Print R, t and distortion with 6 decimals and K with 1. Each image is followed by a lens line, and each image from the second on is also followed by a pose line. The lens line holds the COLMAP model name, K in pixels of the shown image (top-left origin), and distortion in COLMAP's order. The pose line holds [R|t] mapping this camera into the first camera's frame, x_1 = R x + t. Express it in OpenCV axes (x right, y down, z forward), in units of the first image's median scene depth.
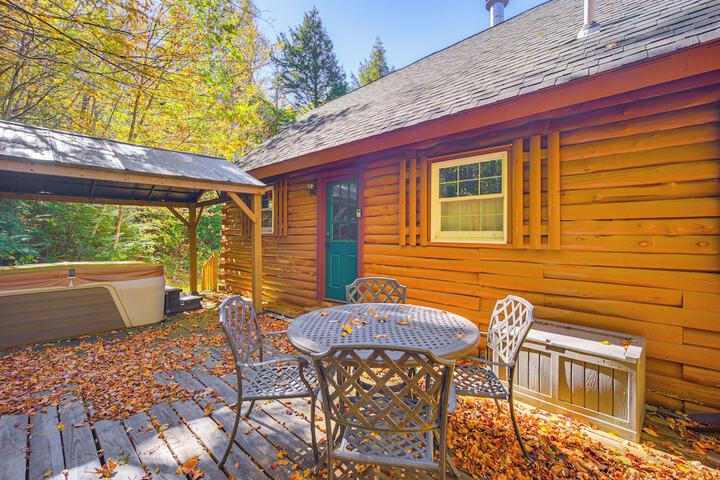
lens RADIAL K [[319.1, 0, 360.9], [0, 319.1, 222.8], [0, 0, 1]] dist [0.000441, 0.000551]
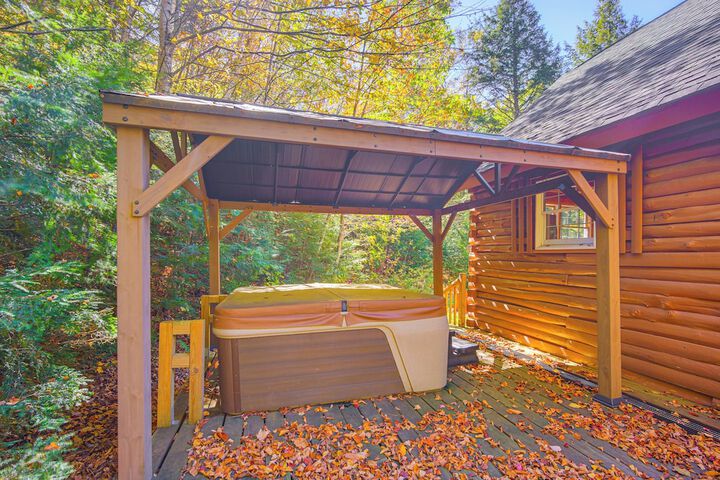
lens RADIAL K [[317.9, 0, 360.0], [0, 317.9, 240.0], [0, 0, 1]] dist [-0.000932, 0.000014]
pose [[0.872254, -0.017122, -0.488753, -0.296504], [0.017162, 0.999843, -0.004398, 0.010896], [0.488751, -0.004552, 0.872411, 0.233563]]
